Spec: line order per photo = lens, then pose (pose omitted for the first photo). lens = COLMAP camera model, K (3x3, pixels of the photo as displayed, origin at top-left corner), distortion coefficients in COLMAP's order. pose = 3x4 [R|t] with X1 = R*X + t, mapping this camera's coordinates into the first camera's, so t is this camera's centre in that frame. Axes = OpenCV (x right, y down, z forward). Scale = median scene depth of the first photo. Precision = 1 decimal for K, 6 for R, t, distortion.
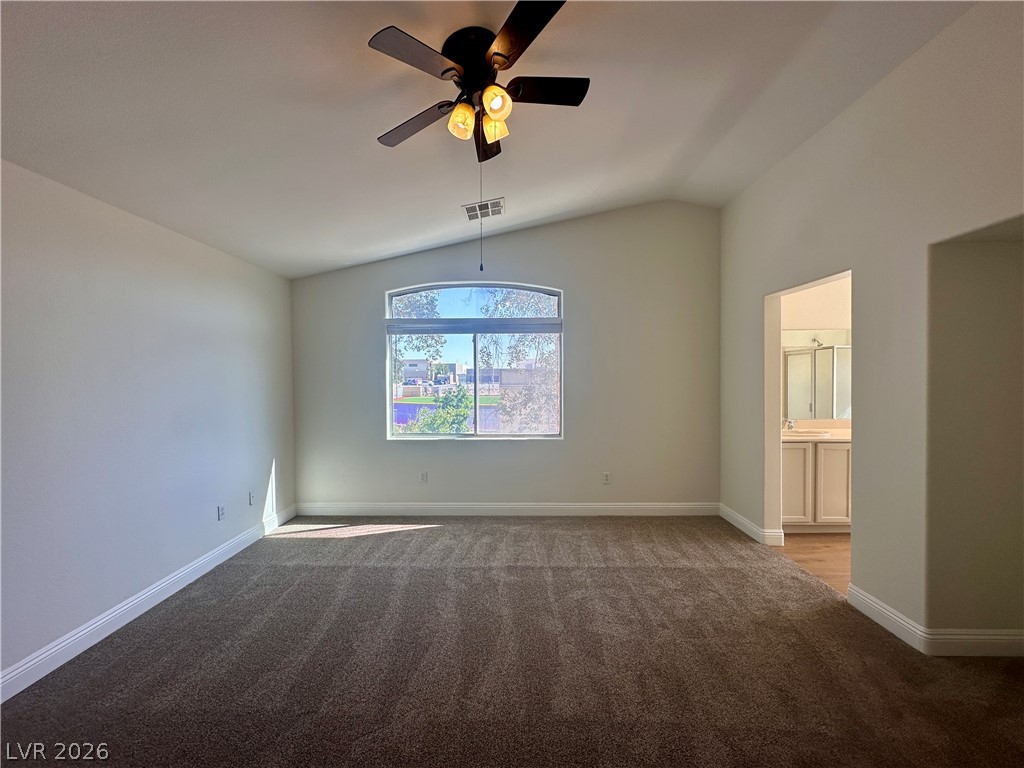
lens RADIAL K [[407.8, 0, 512.0], [0, 407.8, 384.0], [0, 0, 1]] dist [-0.001186, -0.000269]
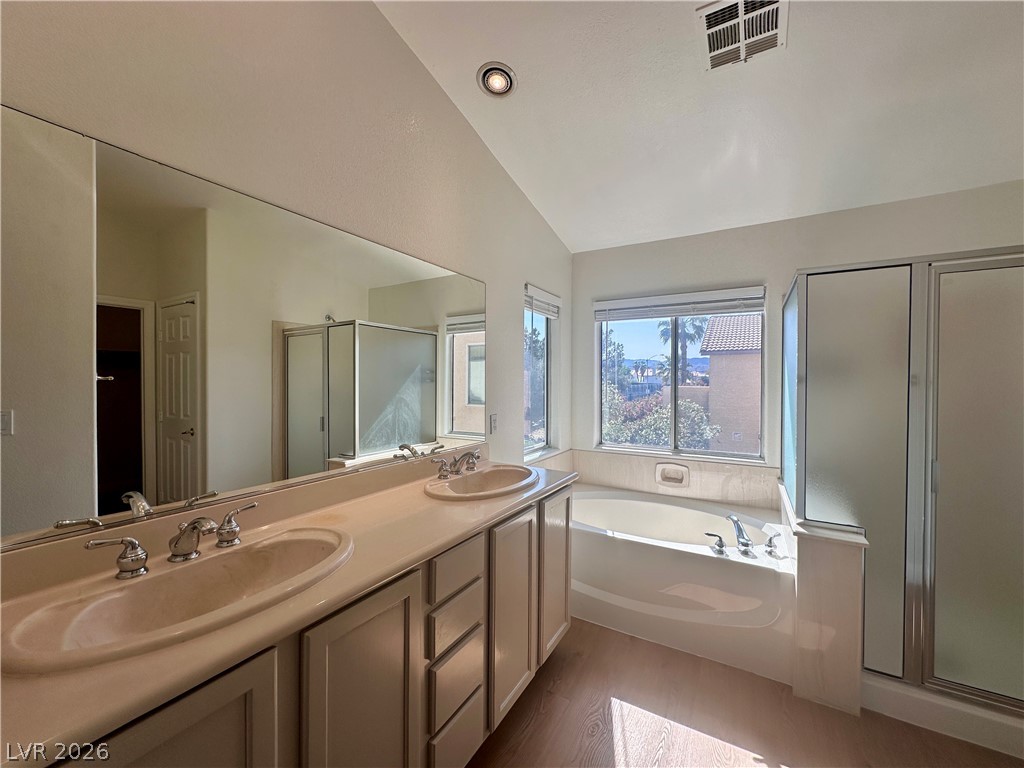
lens RADIAL K [[405.7, 0, 512.0], [0, 405.7, 384.0], [0, 0, 1]] dist [0.000015, 0.000554]
pose [[0.501692, 0.003098, 0.865041, 0.612366], [0.008289, 0.999930, -0.008388, 0.011615], [-0.865007, 0.011378, 0.501632, 0.788627]]
